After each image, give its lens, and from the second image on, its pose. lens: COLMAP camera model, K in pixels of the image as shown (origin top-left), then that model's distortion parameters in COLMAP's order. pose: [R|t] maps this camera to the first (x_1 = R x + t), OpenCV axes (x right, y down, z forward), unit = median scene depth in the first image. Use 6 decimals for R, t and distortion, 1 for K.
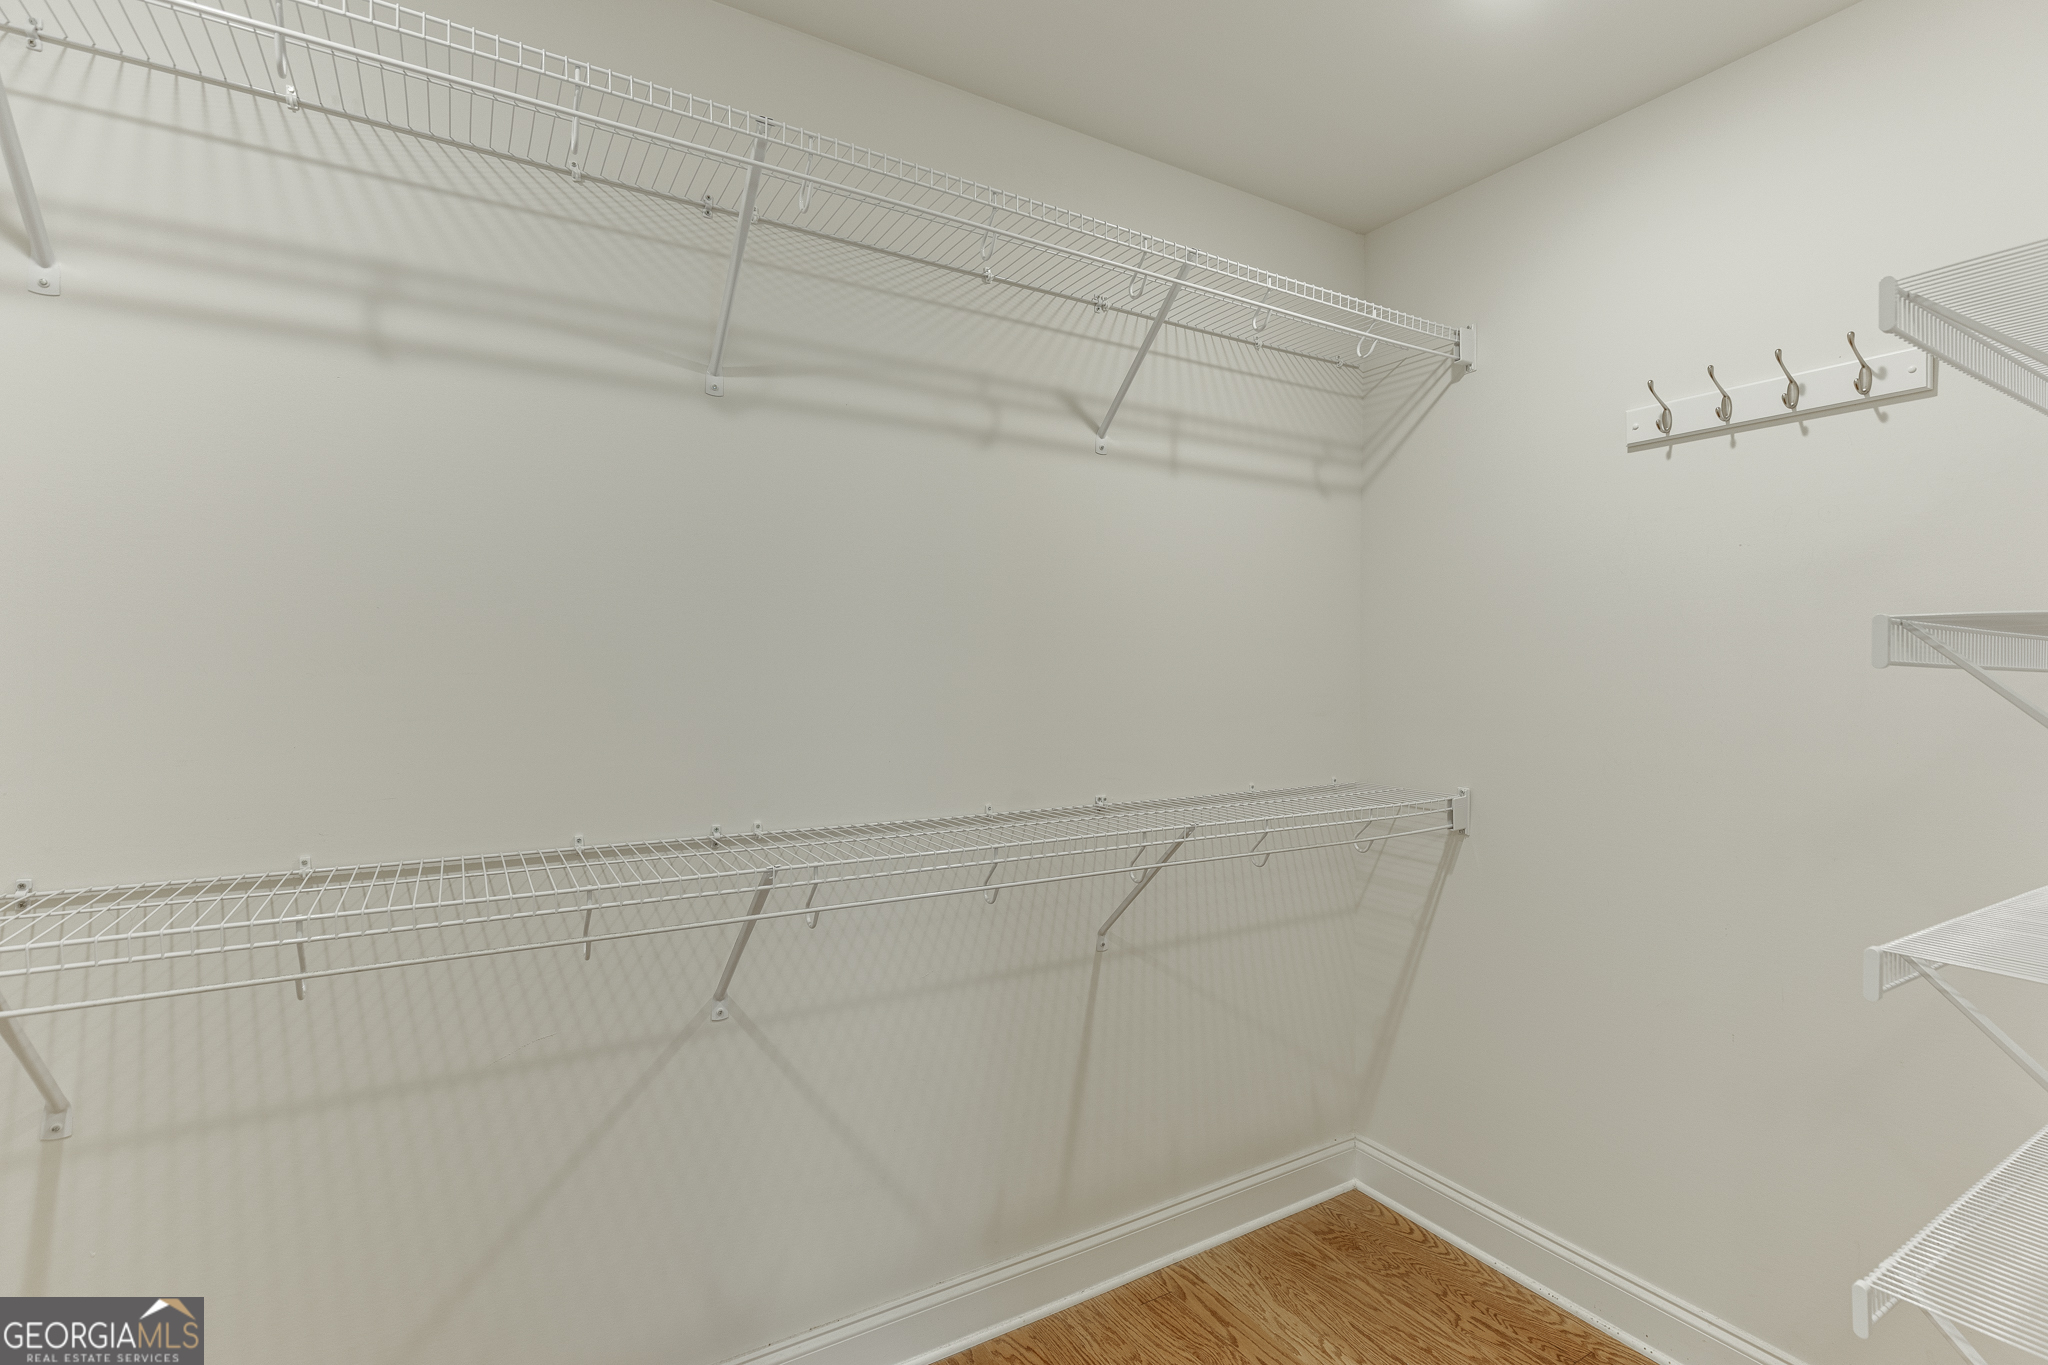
lens RADIAL K [[945.4, 0, 1028.4], [0, 945.4, 689.3], [0, 0, 1]] dist [0.000508, -0.002637]
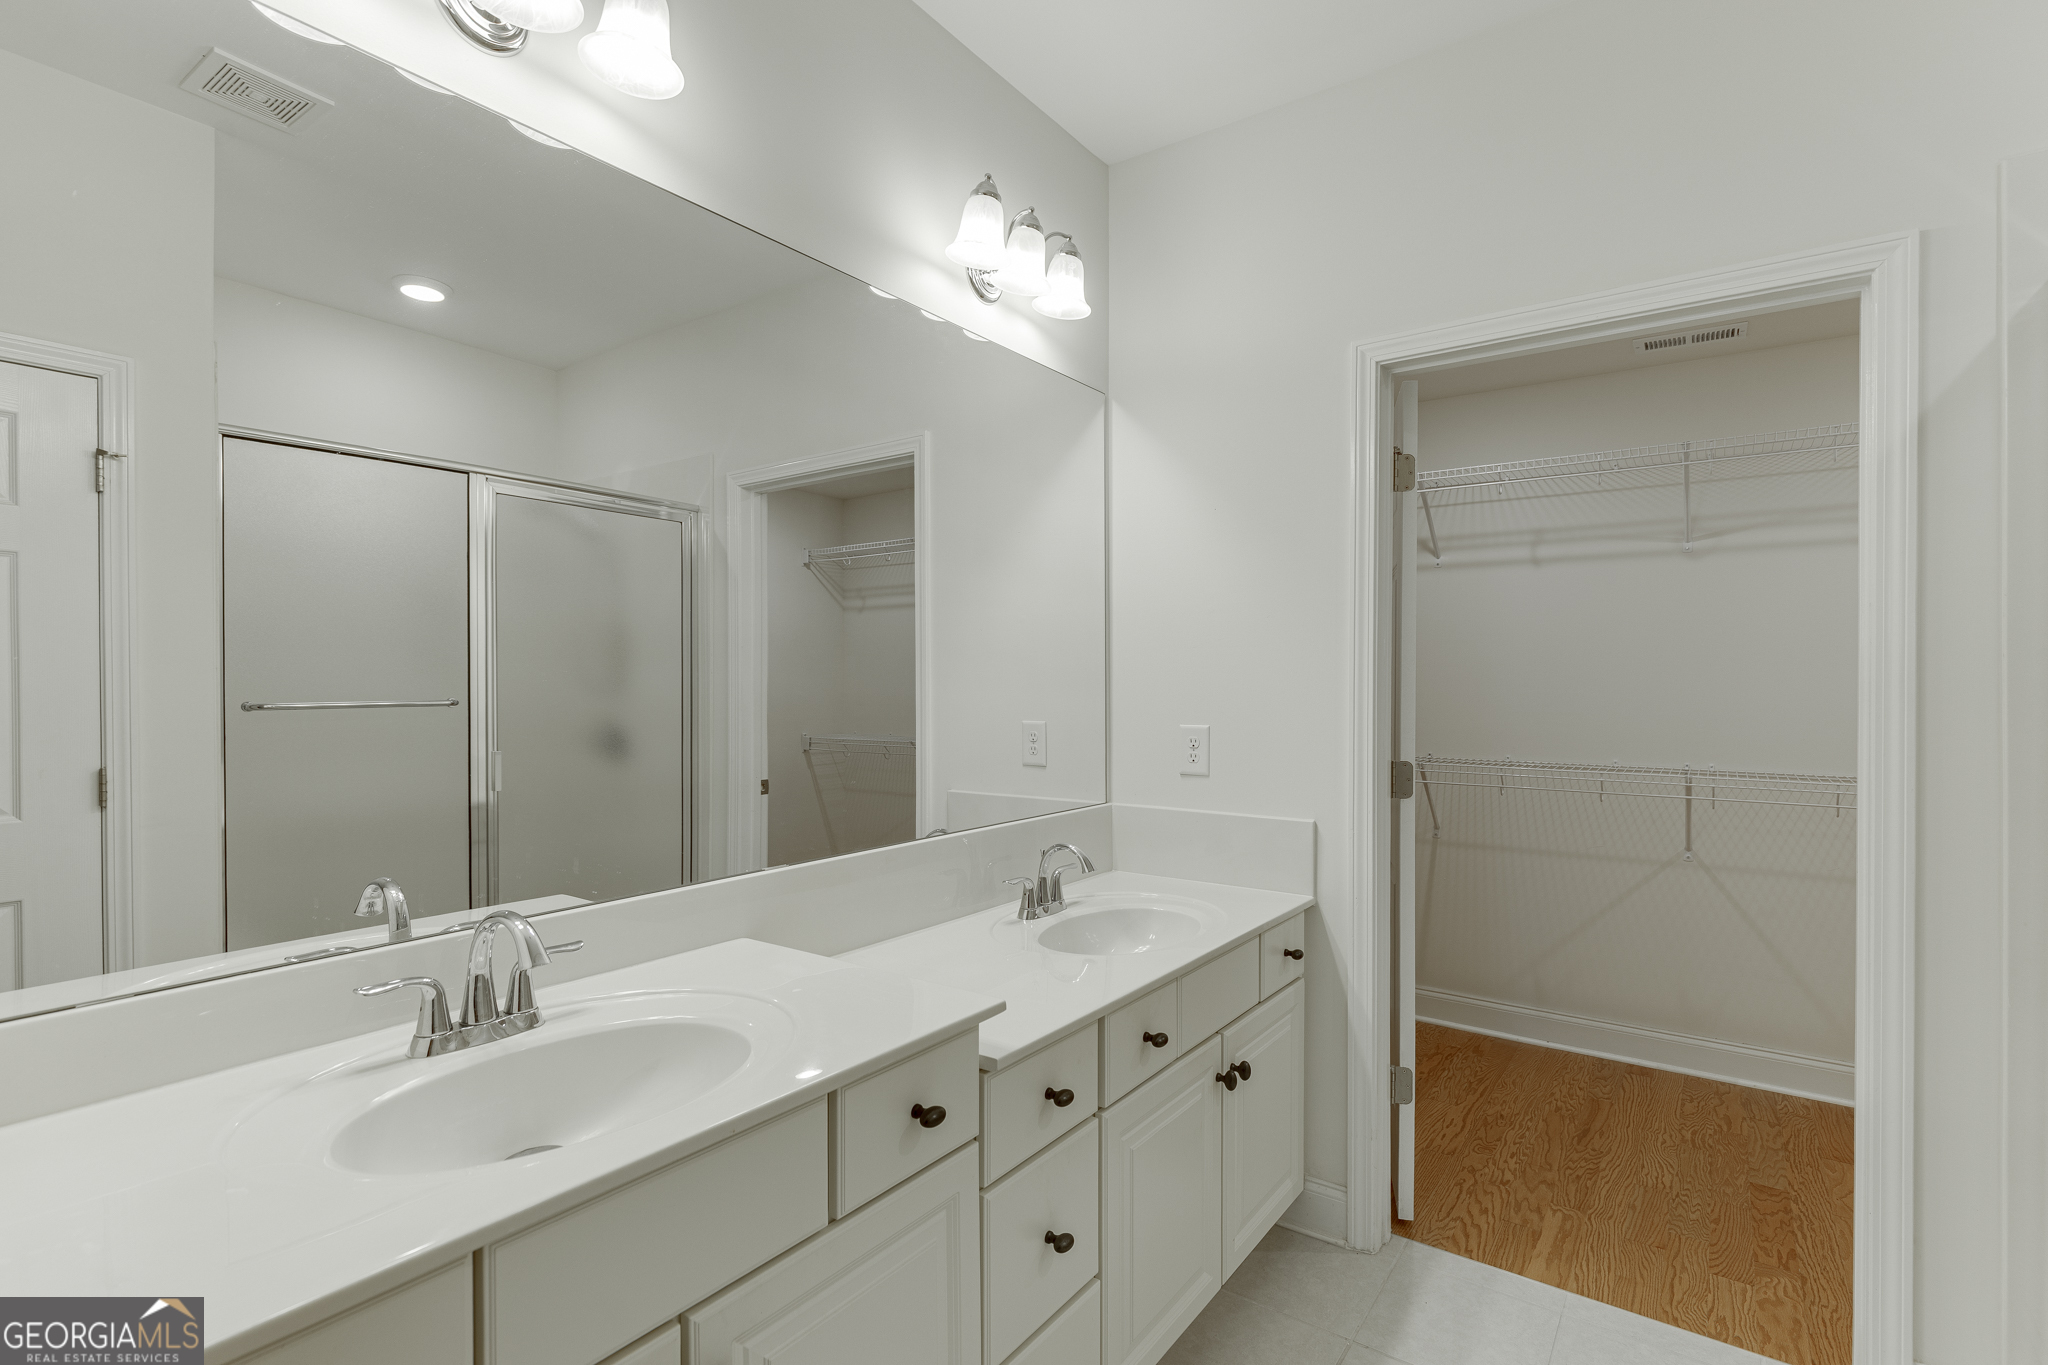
lens RADIAL K [[945.4, 0, 1041.7], [0, 945.4, 689.2], [0, 0, 1]] dist [0.000508, -0.002637]
pose [[0.391990, 0.004544, -0.919958, 1.007707], [-0.016715, 0.999858, -0.002183, 0.012201], [0.919818, 0.016232, 0.392010, -1.086356]]
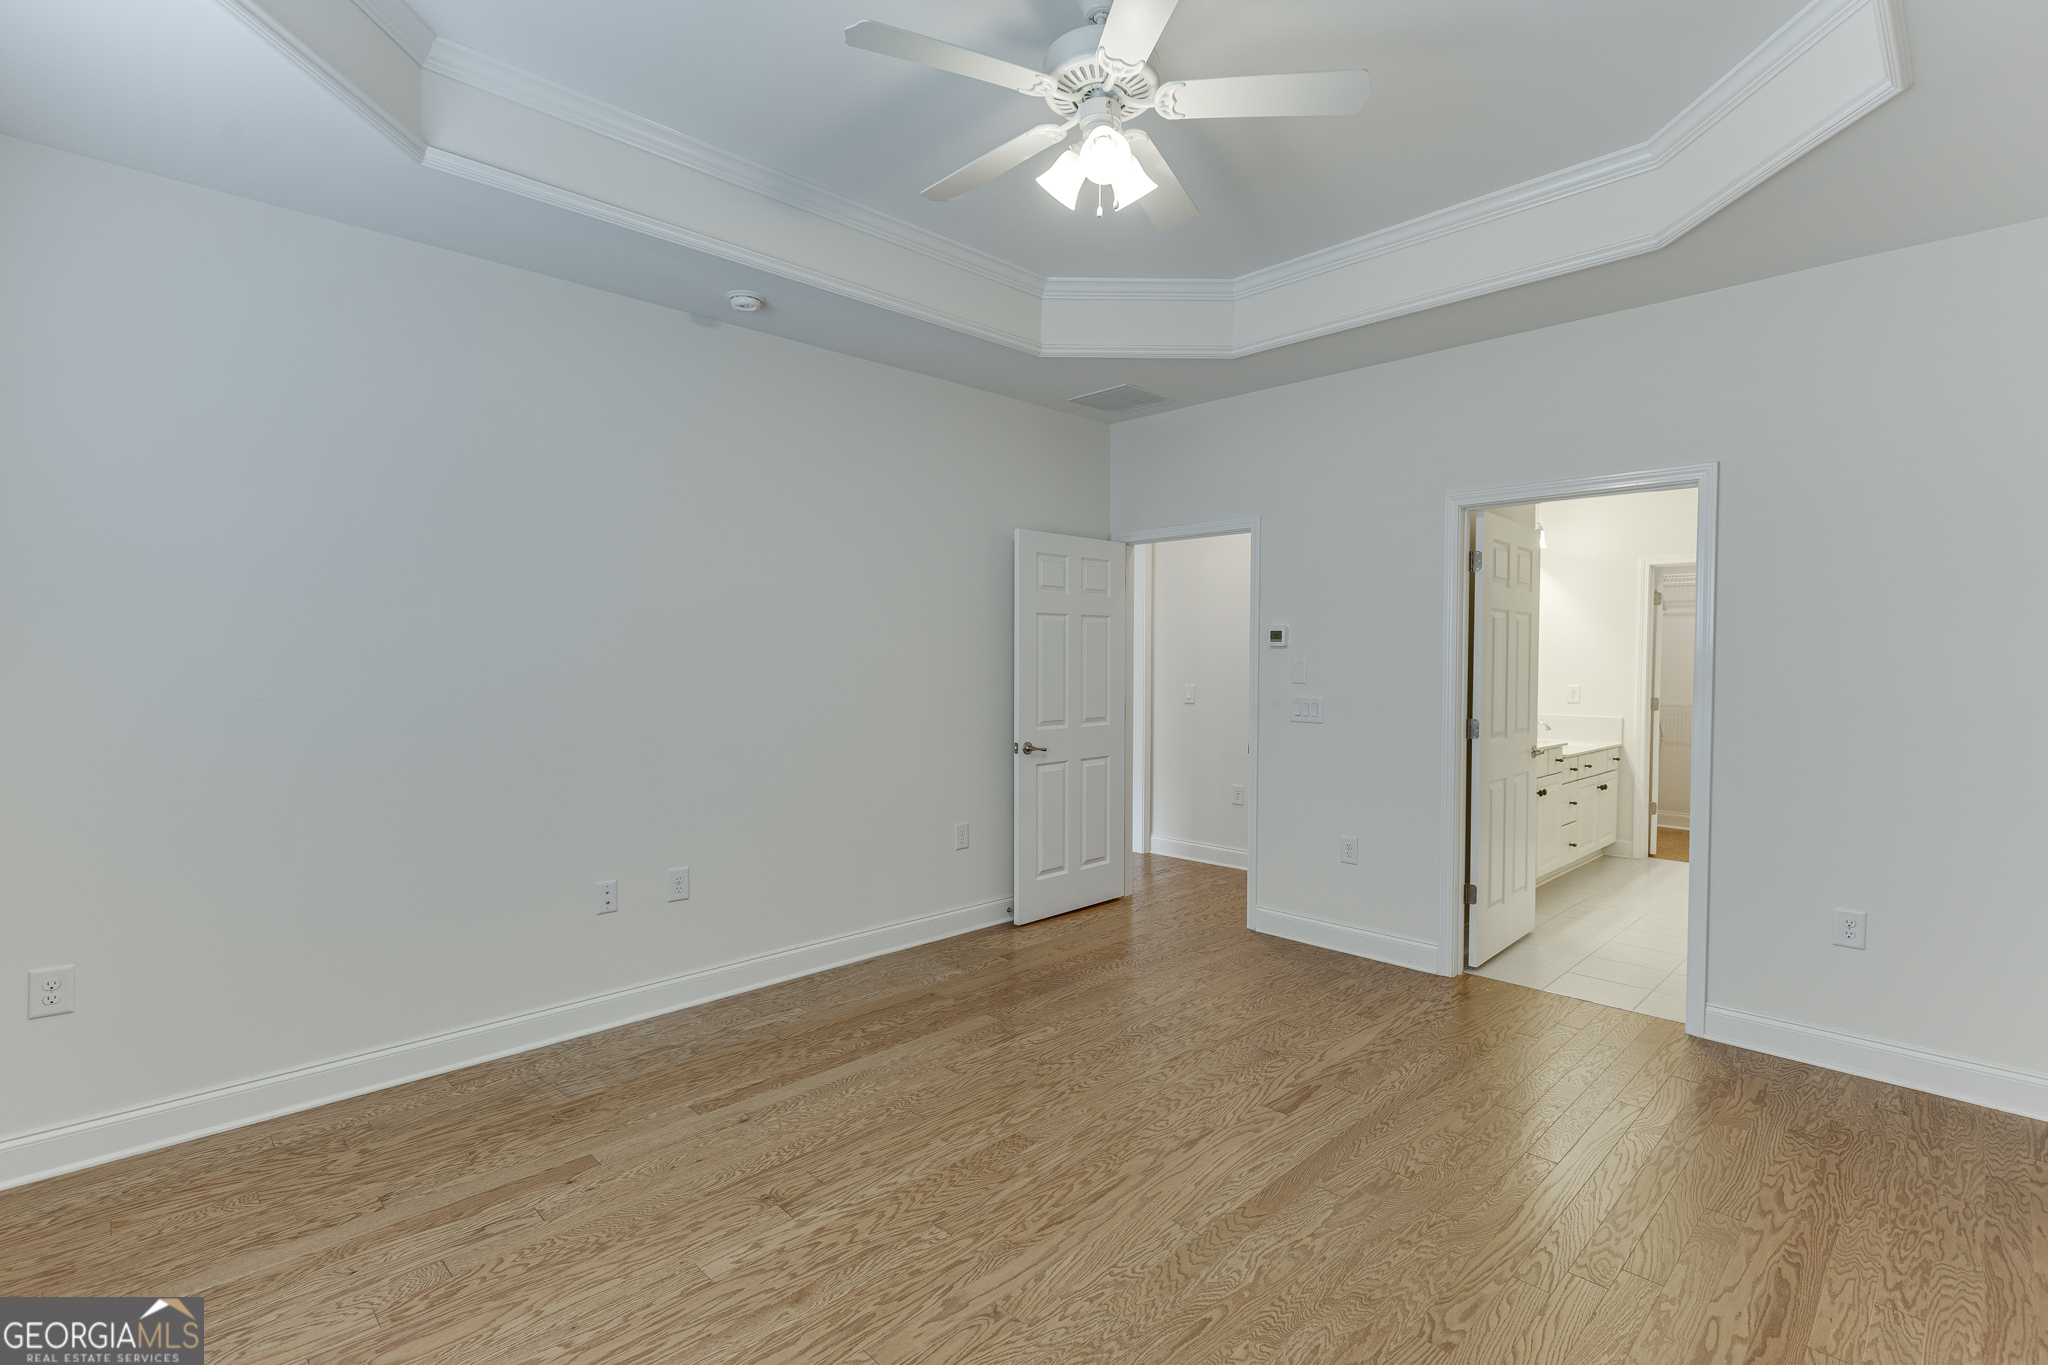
lens RADIAL K [[945.4, 0, 1019.8], [0, 945.4, 688.0], [0, 0, 1]] dist [0.000508, -0.002637]
pose [[0.220425, 0.031088, -0.974908, 3.022573], [-0.020250, 0.999422, 0.027291, 0.009808], [0.975194, 0.013727, 0.220927, -3.313007]]
